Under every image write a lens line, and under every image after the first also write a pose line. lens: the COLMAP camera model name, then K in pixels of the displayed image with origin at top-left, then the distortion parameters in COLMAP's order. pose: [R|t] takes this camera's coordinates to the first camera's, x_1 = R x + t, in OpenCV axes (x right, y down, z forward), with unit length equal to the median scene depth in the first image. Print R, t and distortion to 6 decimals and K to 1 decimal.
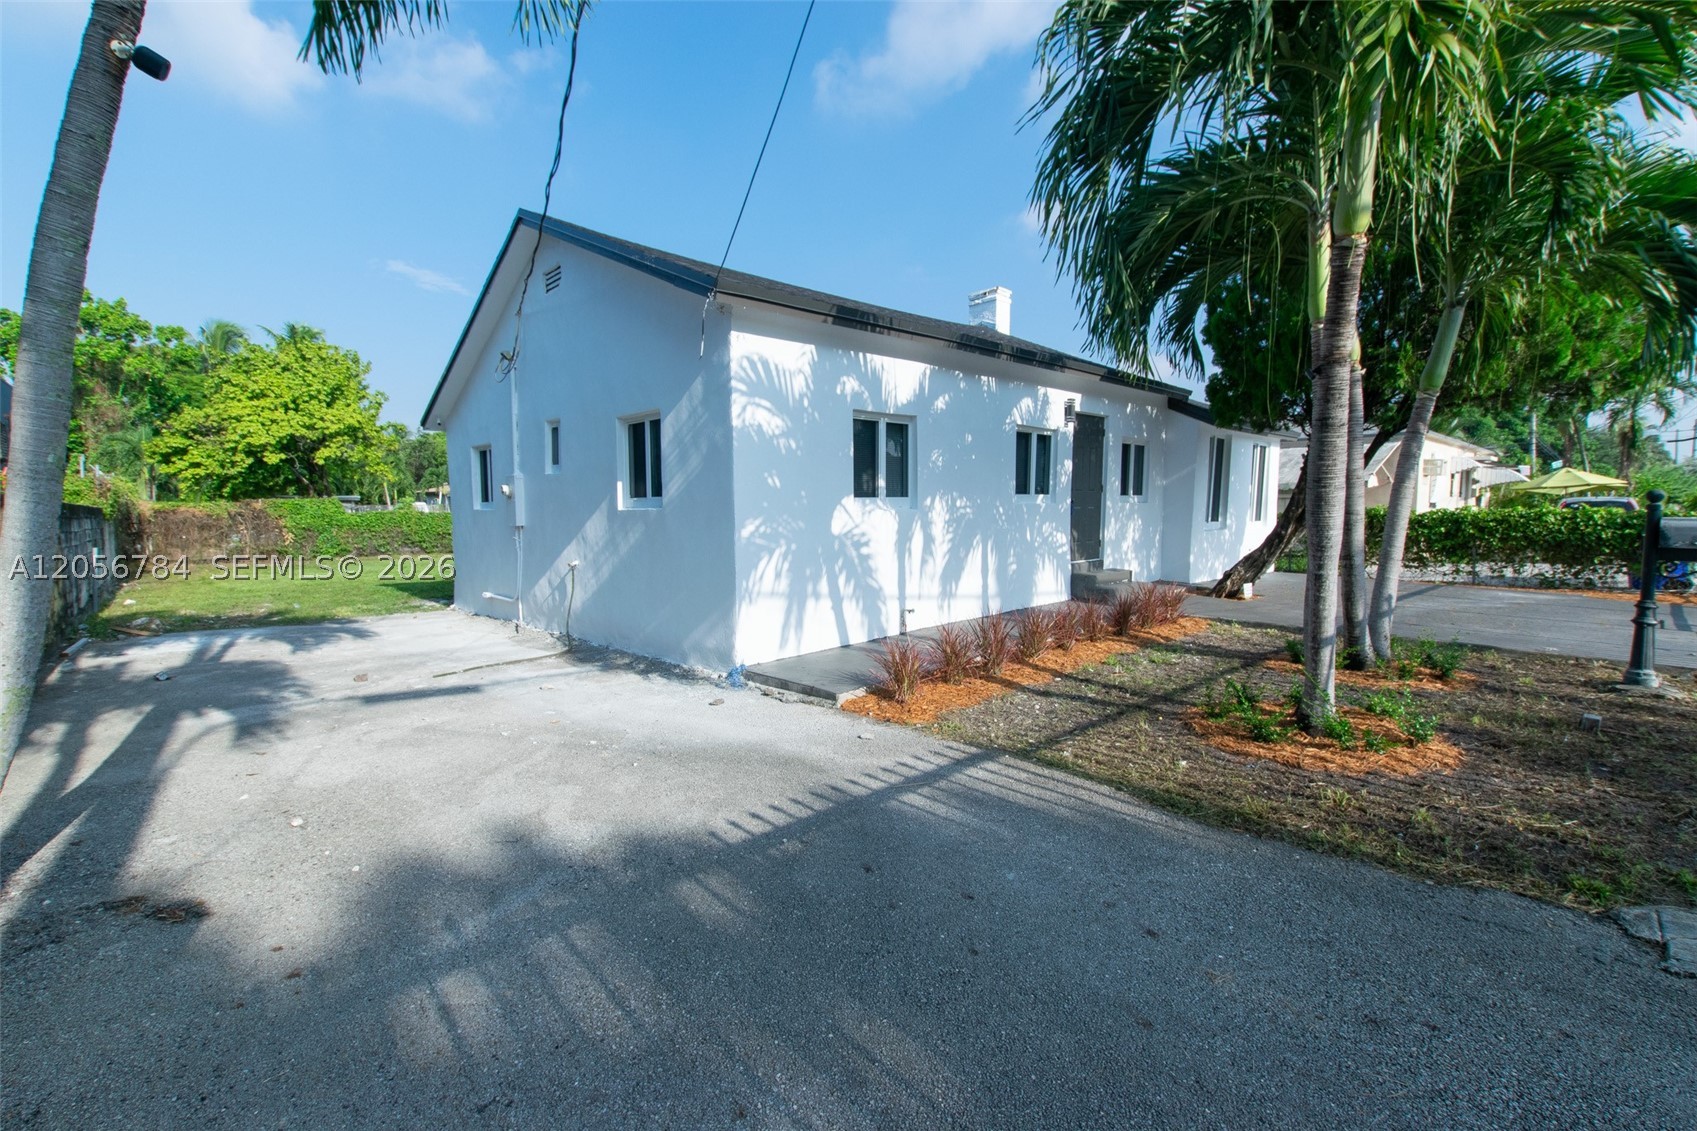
lens RADIAL K [[703.4, 0, 850.9], [0, 703.4, 594.5], [0, 0, 1]] dist [0.090811, 0.000057]
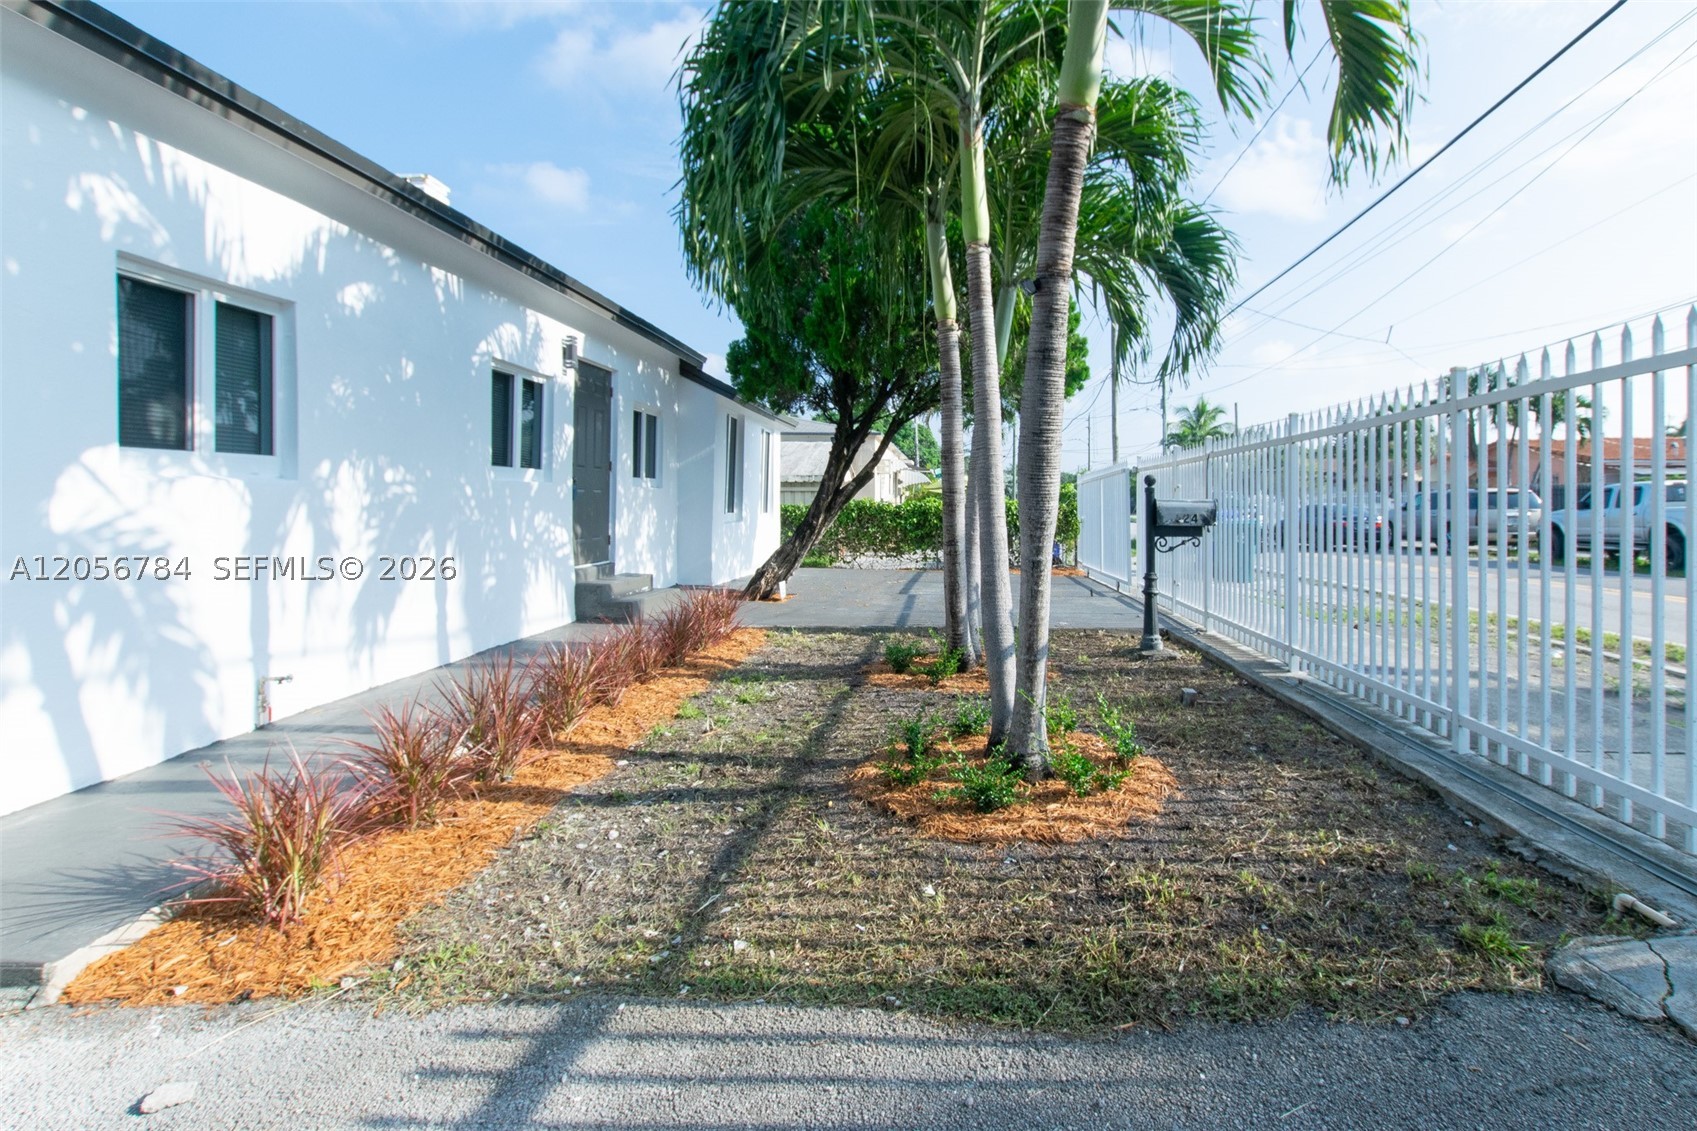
lens RADIAL K [[685.9, 0, 848.4], [0, 685.9, 514.9], [0, 0, 1]] dist [0.009734, 0.000099]
pose [[0.687319, -0.000044, 0.726356, 0.002875], [0.089713, 0.992348, -0.084832, -0.018584], [-0.720794, 0.123470, 0.682064, 0.384854]]
